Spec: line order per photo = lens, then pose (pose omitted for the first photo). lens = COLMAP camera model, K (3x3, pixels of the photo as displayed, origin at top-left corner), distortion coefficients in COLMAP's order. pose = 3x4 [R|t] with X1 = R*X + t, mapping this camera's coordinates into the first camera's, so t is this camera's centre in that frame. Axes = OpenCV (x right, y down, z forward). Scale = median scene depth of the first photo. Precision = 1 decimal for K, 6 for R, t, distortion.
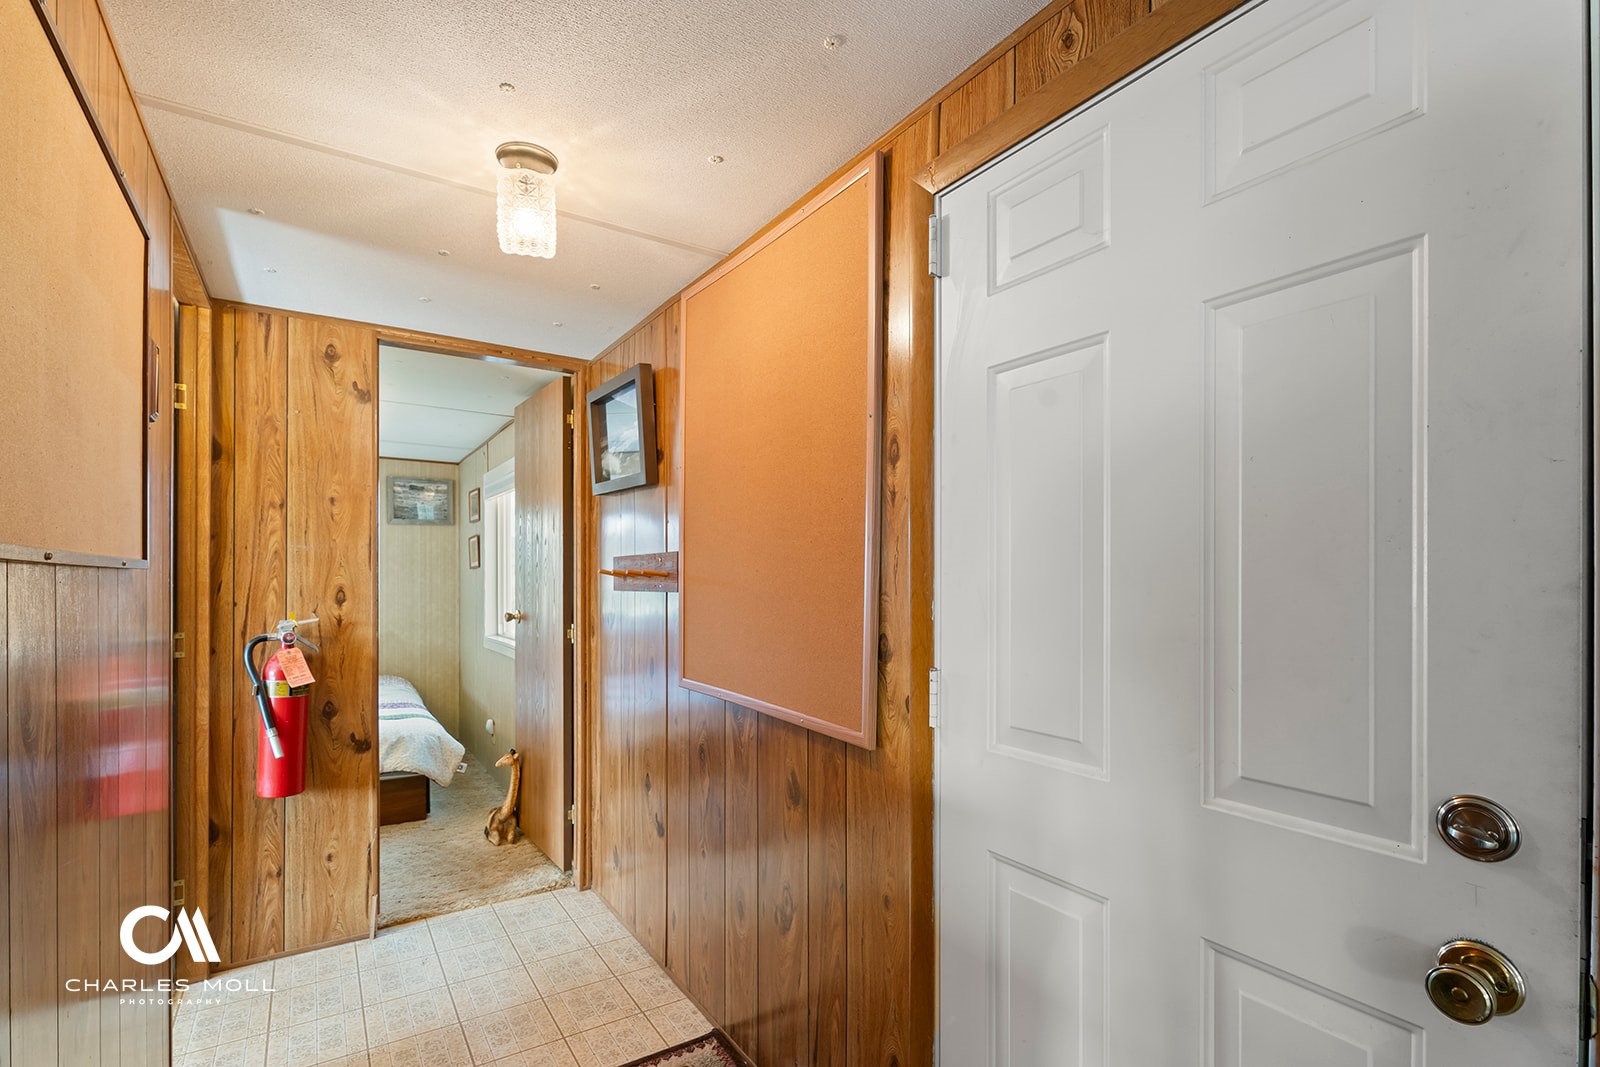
lens RADIAL K [[732.5, 0, 803.6], [0, 732.5, 569.4], [0, 0, 1]] dist [0.002822, -0.001707]
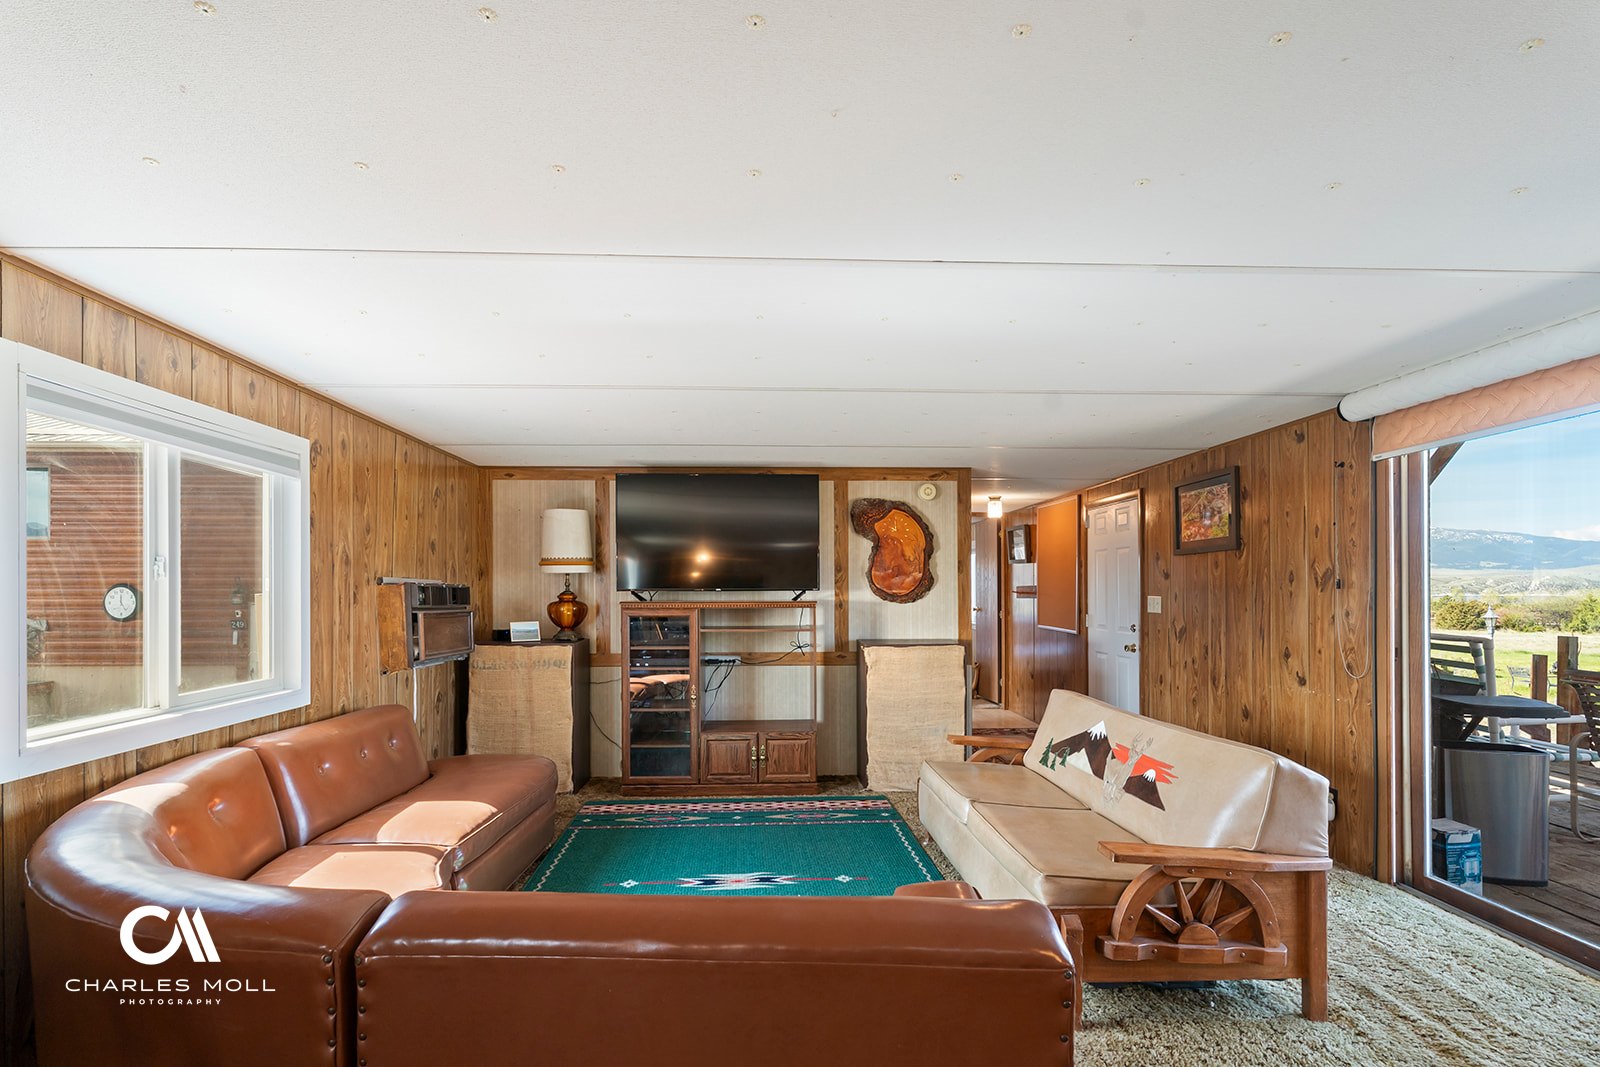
lens RADIAL K [[732.5, 0, 796.5], [0, 732.5, 587.4], [0, 0, 1]] dist [0.002822, -0.001707]
pose [[0.856217, -0.006339, -0.516578, 0.465188], [0.005465, 0.999980, -0.003212, -0.007960], [0.516588, -0.000073, 0.856234, -1.819915]]
